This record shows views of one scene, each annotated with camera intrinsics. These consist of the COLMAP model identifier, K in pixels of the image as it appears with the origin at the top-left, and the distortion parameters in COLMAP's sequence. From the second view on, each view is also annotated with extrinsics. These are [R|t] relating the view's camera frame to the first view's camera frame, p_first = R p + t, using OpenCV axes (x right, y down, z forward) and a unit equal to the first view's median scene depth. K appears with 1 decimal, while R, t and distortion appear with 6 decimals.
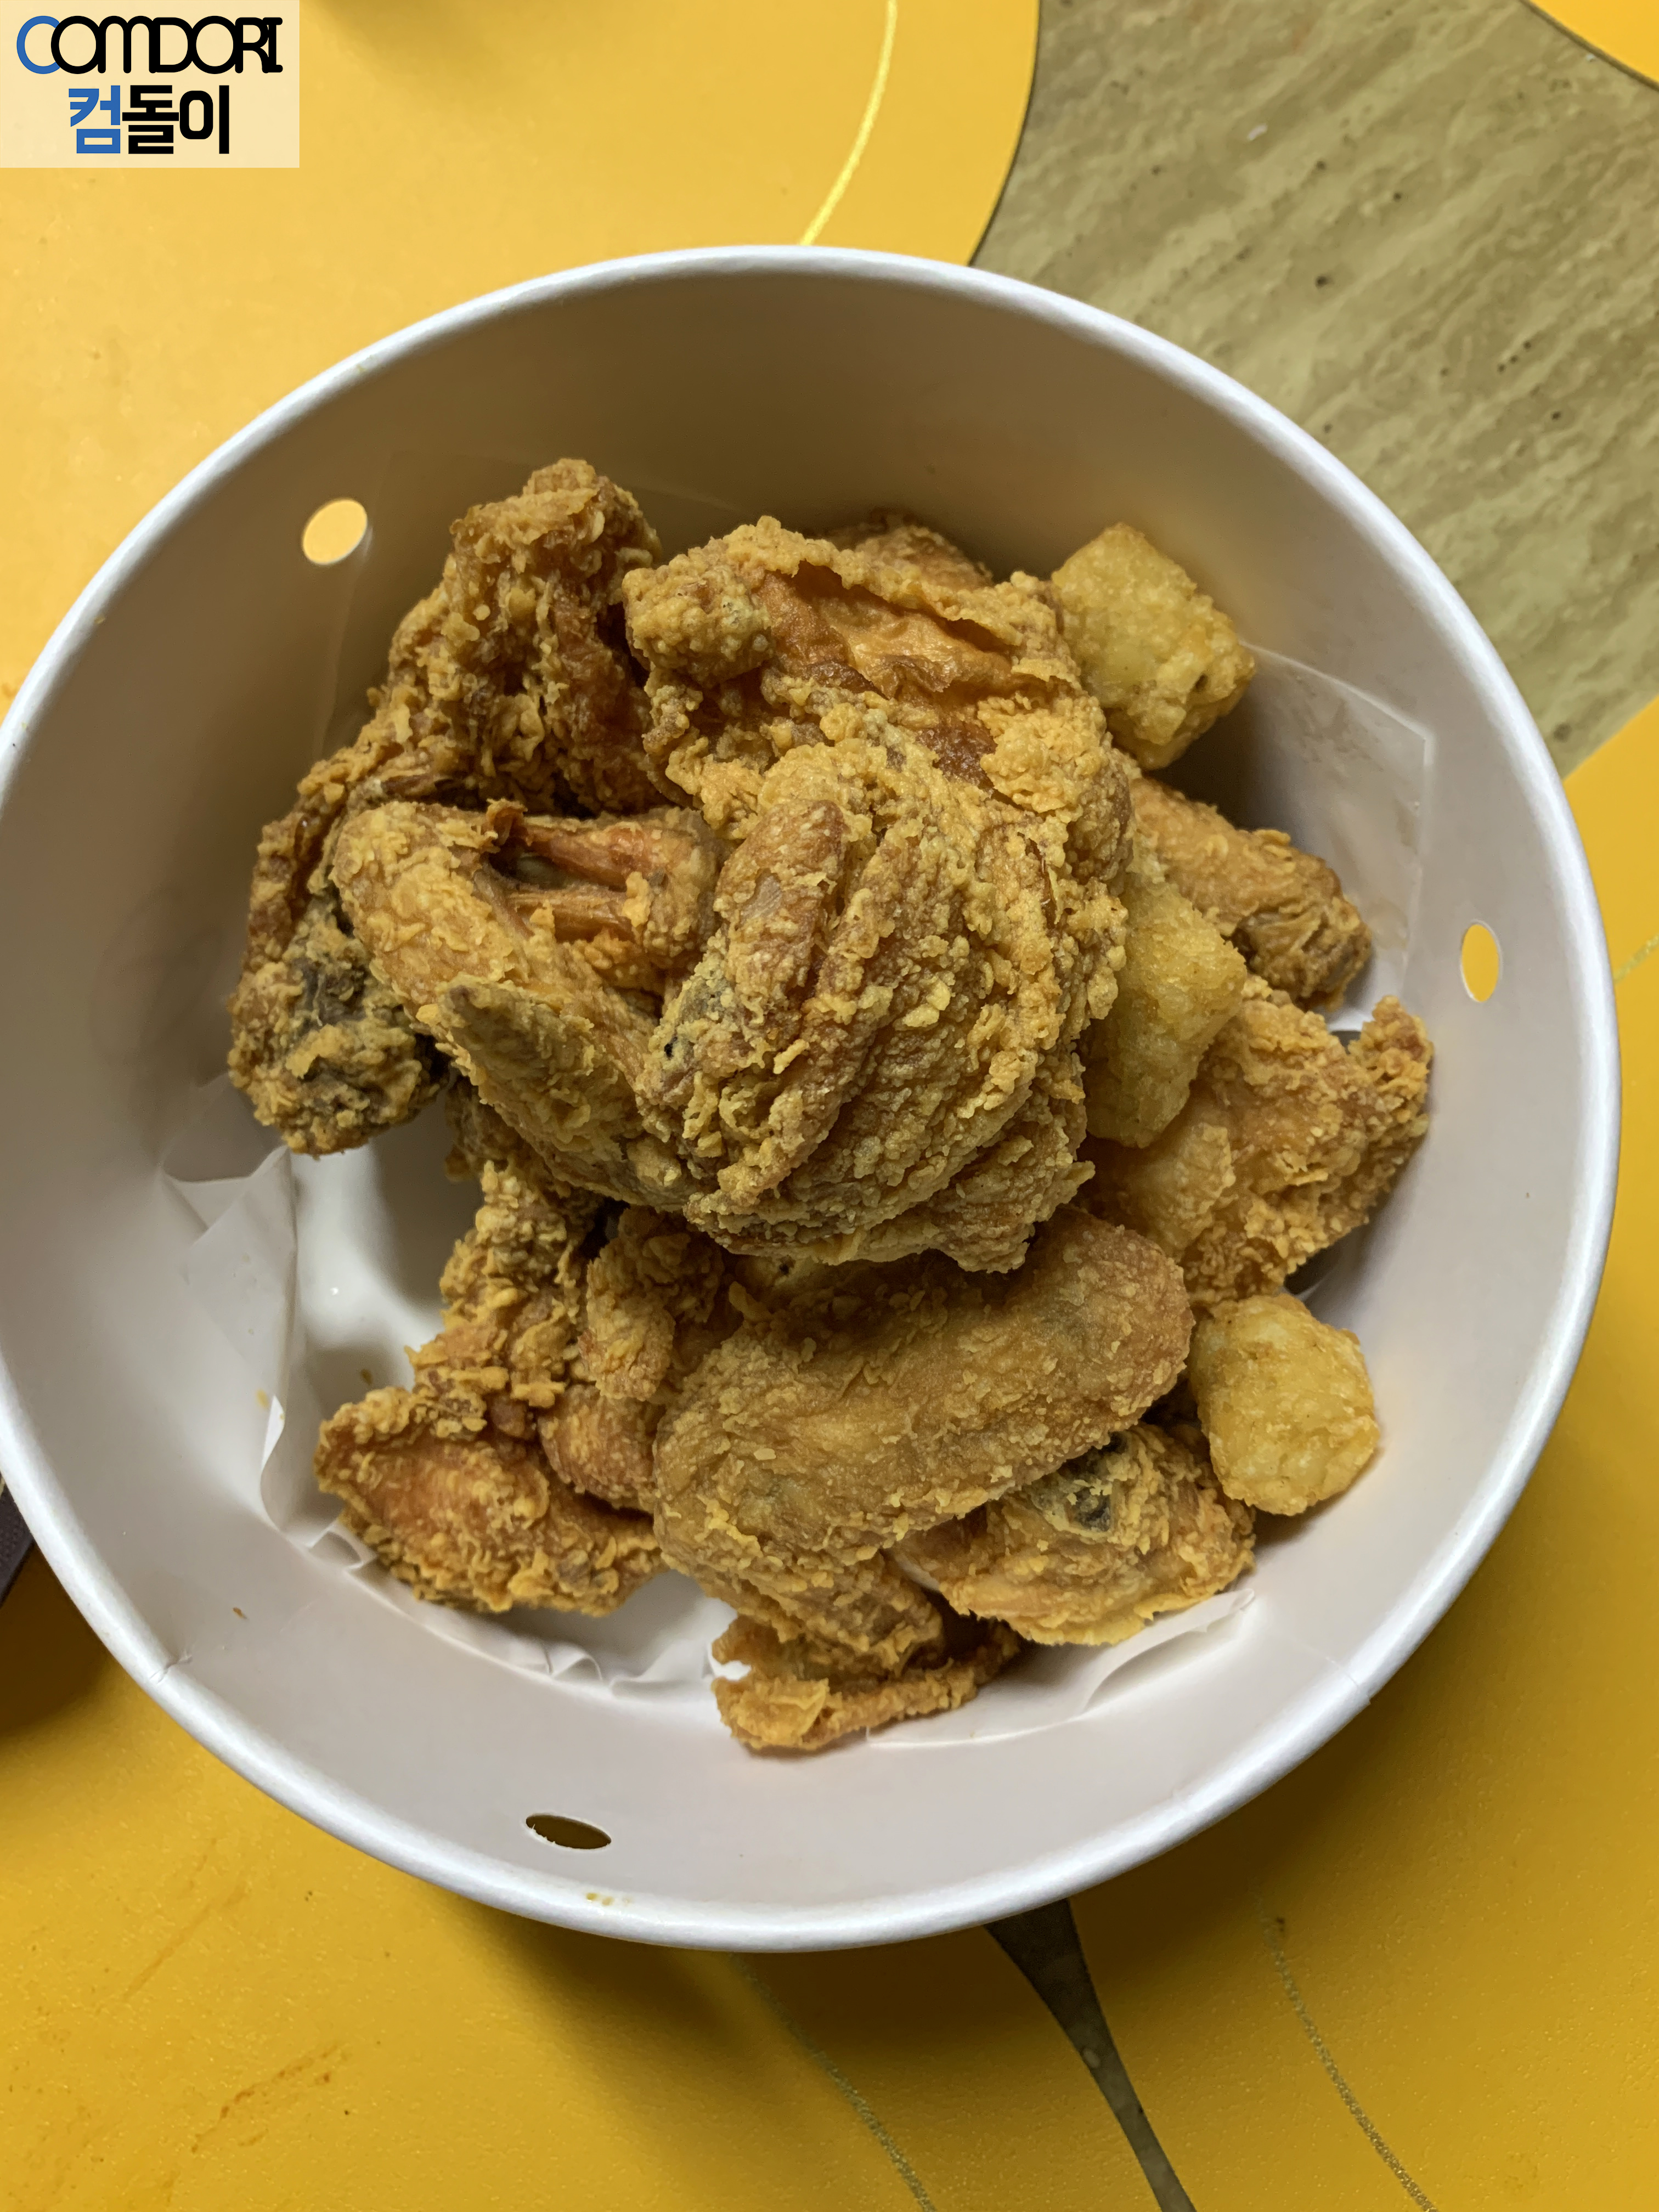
lens RADIAL K [[1698.9, 0, 829.5], [0, 1698.9, 1106.0], [0, 0, 1]] dist [0.072295, -0.000396]
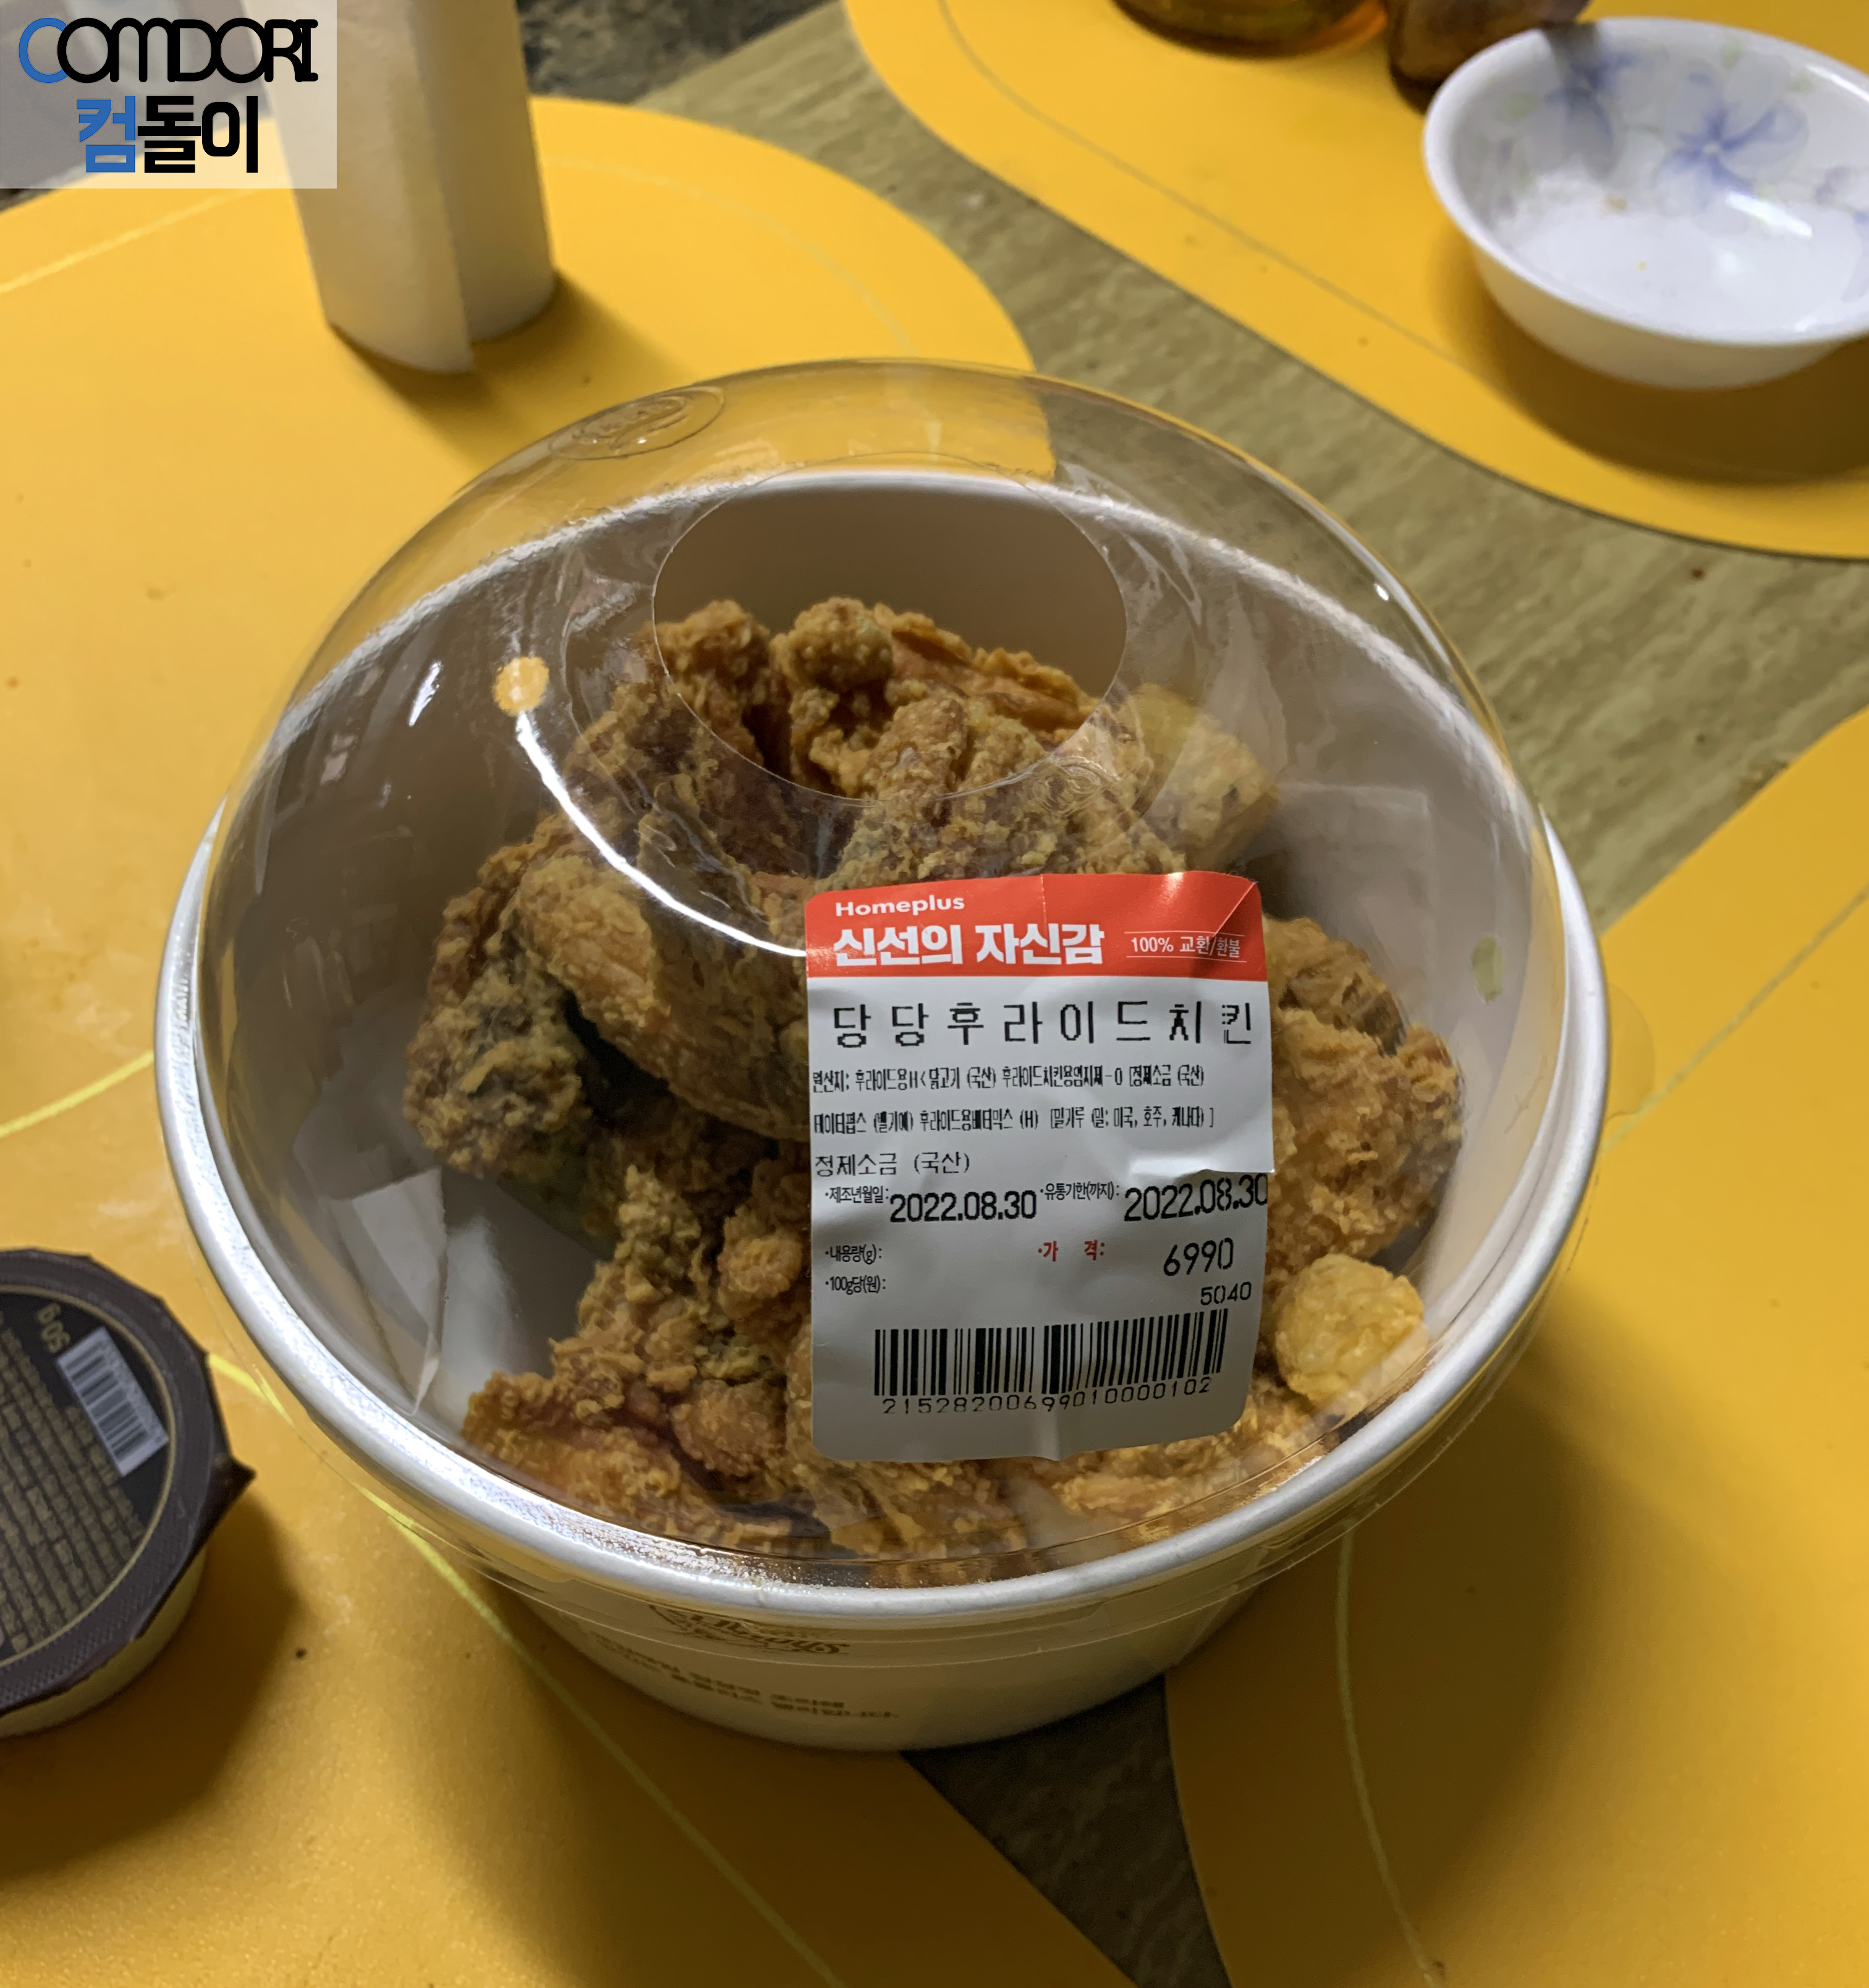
lens RADIAL K [[1683.1, 0, 887.0], [0, 1683.1, 994.4], [0, 0, 1]] dist [0.001601, 0.000903]
pose [[0.999946, -0.009664, 0.003881, -0.035988], [0.010378, 0.955840, -0.293704, 0.255226], [-0.000871, 0.293729, 0.955888, -0.095237]]
